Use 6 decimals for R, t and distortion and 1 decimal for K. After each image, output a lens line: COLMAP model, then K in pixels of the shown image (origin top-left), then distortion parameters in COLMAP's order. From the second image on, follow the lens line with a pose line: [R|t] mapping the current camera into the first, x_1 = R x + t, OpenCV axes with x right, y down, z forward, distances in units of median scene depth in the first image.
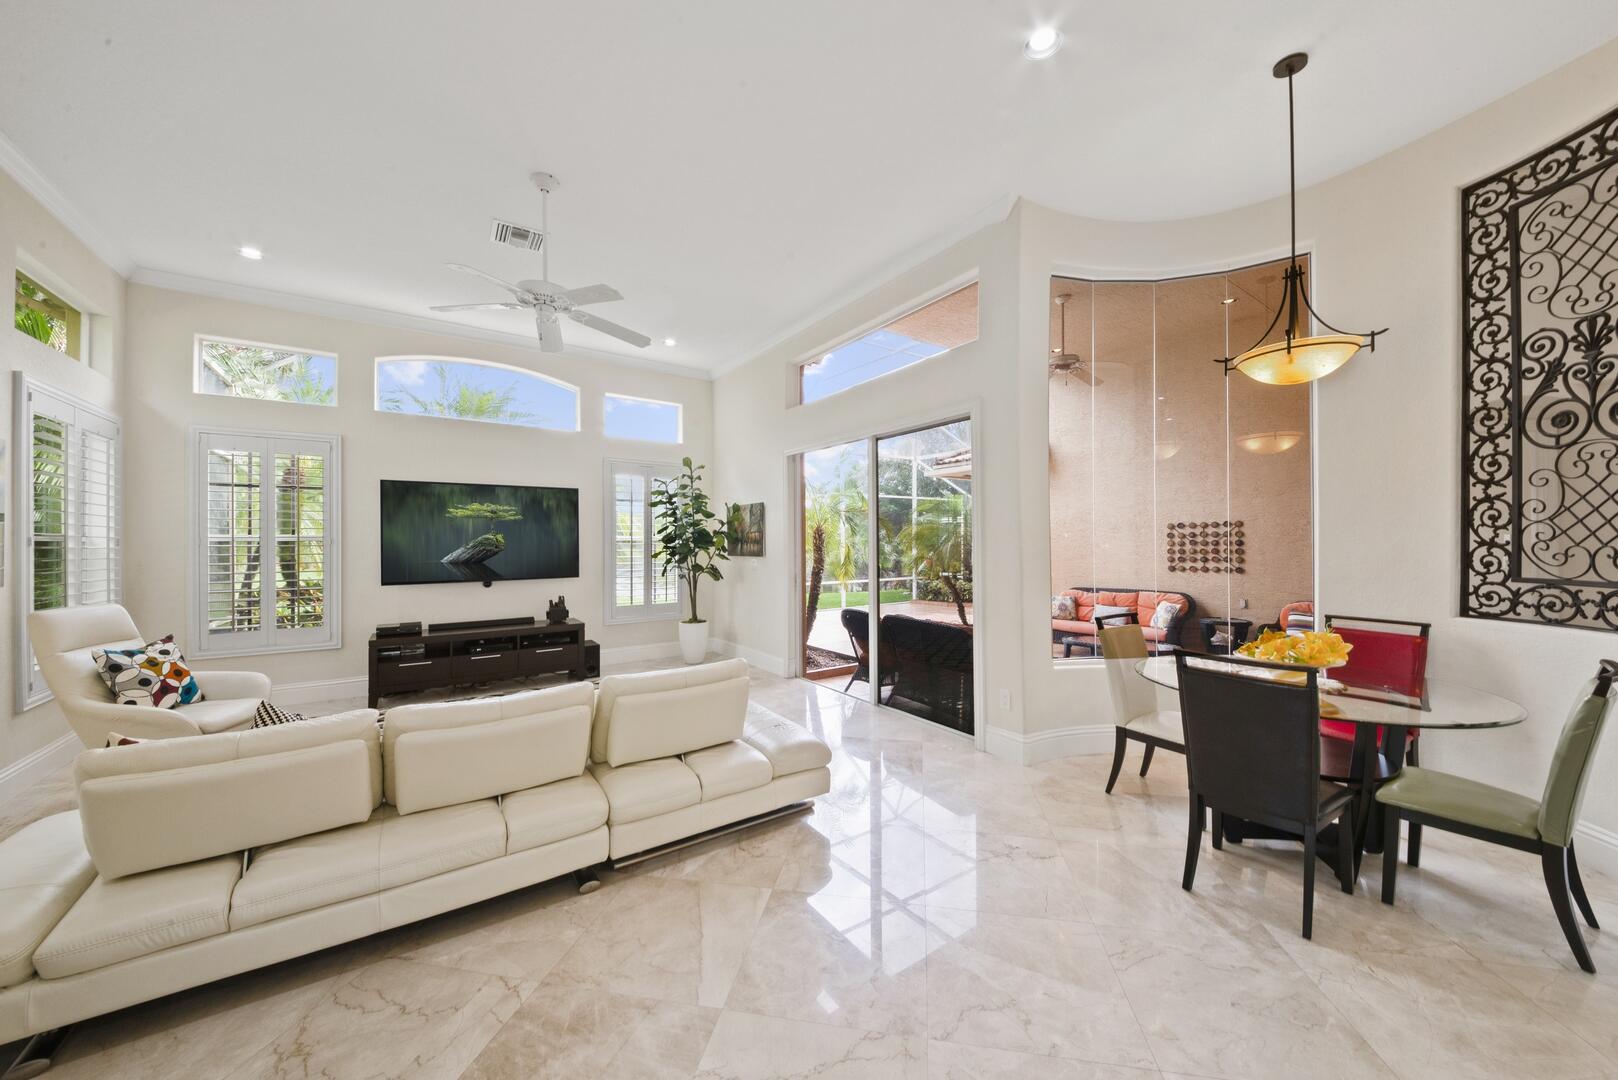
lens RADIAL K [[576.0, 0, 816.6], [0, 576.0, 540.1], [0, 0, 1]] dist [0.004639, -0.004592]
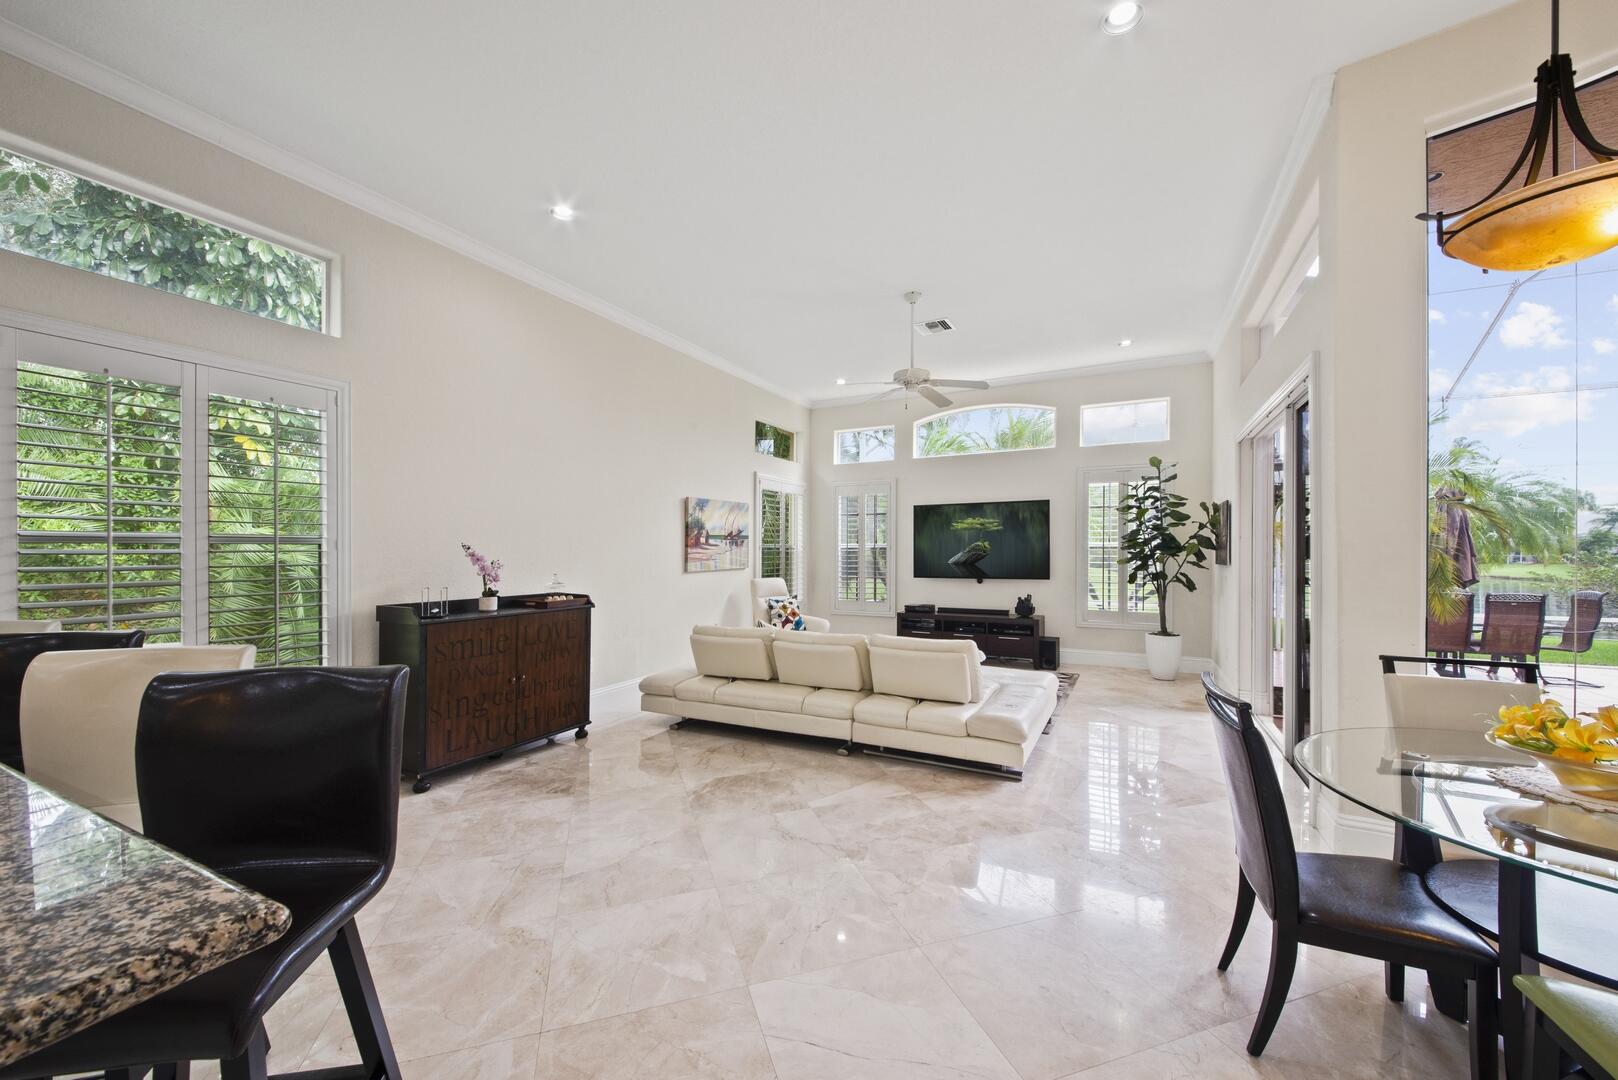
lens RADIAL K [[612.1, 0, 806.4], [0, 612.1, 557.4], [0, 0, 1]] dist [0.014659, -0.001640]
pose [[0.465987, 0.012210, -0.884707, 0.765390], [0.002985, 0.999877, 0.015372, 0.003547], [0.884787, -0.009805, 0.465893, 0.055486]]
